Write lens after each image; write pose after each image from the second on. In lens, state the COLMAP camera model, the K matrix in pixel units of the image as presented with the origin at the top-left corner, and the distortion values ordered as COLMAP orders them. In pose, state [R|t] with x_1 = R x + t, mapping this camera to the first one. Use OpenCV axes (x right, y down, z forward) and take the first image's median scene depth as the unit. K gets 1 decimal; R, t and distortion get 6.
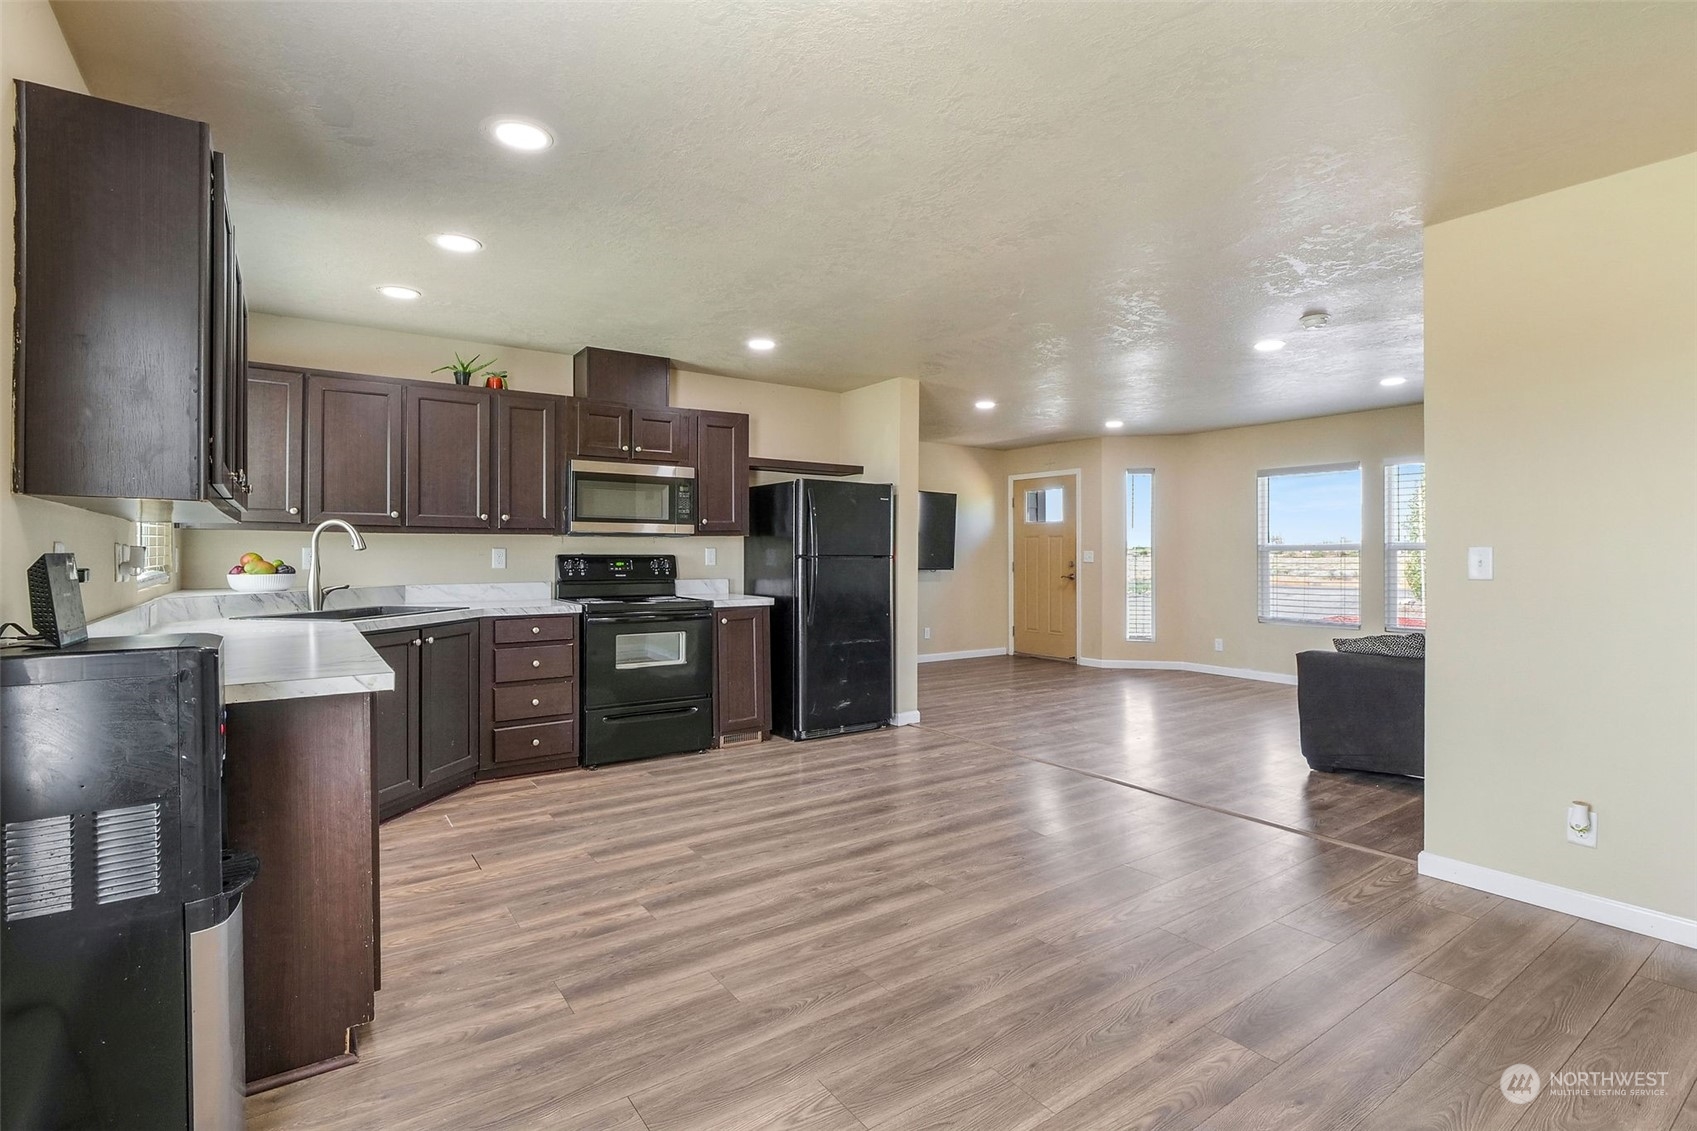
lens RADIAL K [[798.3, 0, 854.4], [0, 798.3, 553.1], [0, 0, 1]] dist [-0.016410, -0.001399]
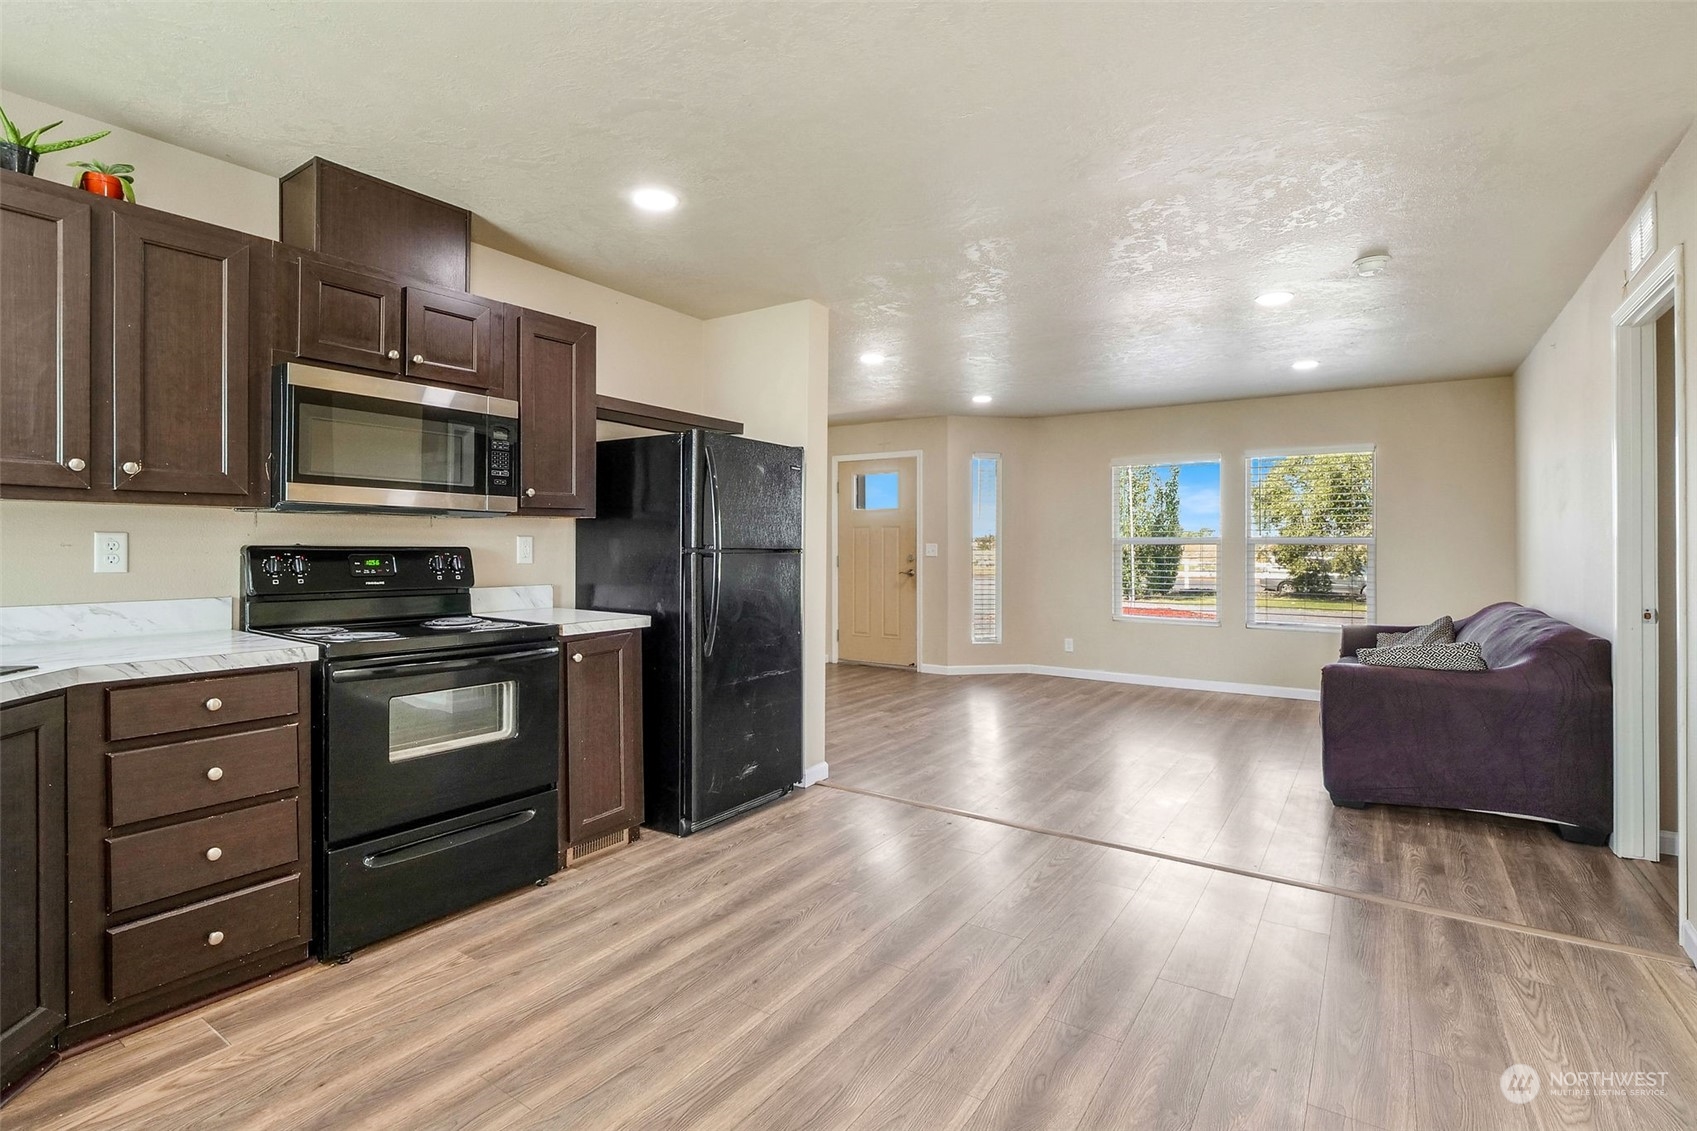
lens RADIAL K [[798.3, 0, 853.0], [0, 798.3, 548.6], [0, 0, 1]] dist [-0.016410, -0.001399]
pose [[0.935344, 0.002821, 0.353727, -0.201889], [-0.004403, 0.999984, 0.003666, 0.000164], [-0.353711, -0.004986, 0.935341, 0.407921]]
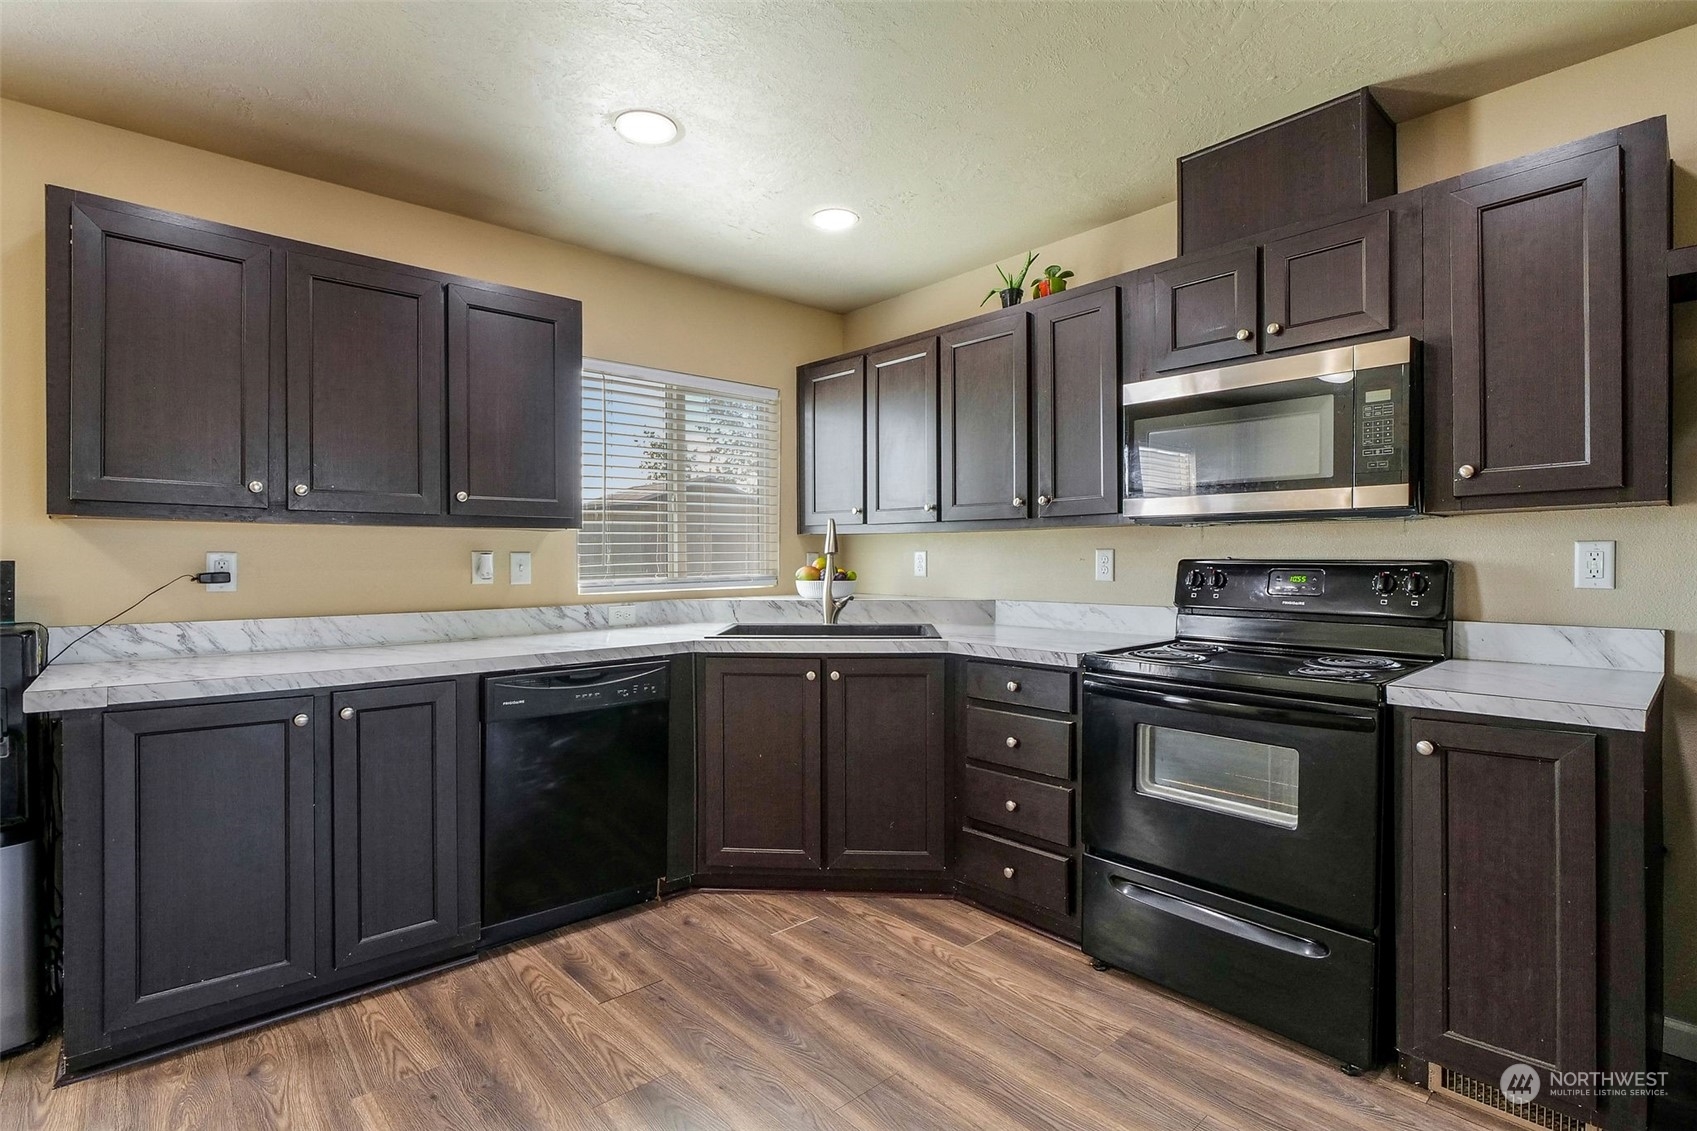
lens RADIAL K [[798.3, 0, 847.5], [0, 798.3, 581.8], [0, 0, 1]] dist [-0.016410, -0.001399]
pose [[0.111073, 0.028304, -0.993409, 0.171367], [0.003339, 0.999578, 0.028853, 0.000610], [0.993807, -0.006522, 0.110932, 0.784716]]
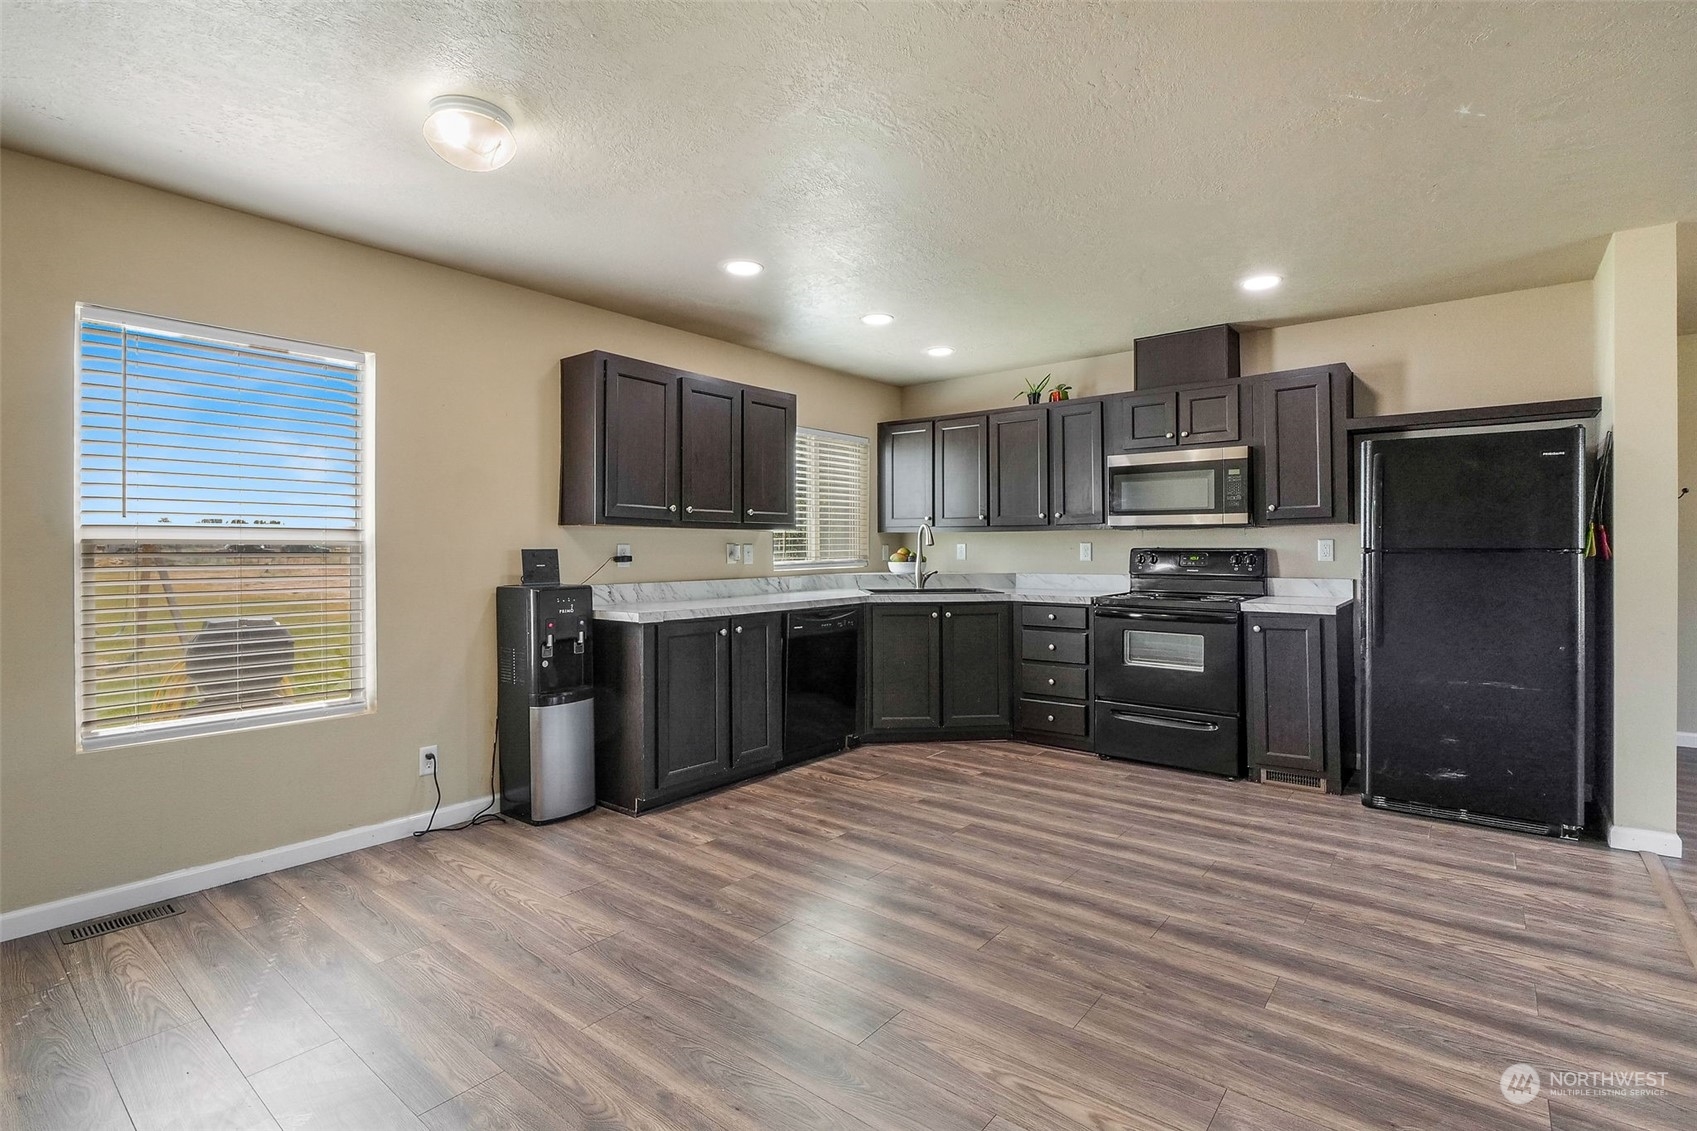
lens RADIAL K [[798.3, 0, 841.5], [0, 798.3, 558.2], [0, 0, 1]] dist [-0.016410, -0.001399]
pose [[0.267974, 0.010227, -0.963372, 0.566650], [0.004192, 0.999922, 0.011781, 0.001037], [0.963417, -0.007195, 0.267910, 0.409009]]
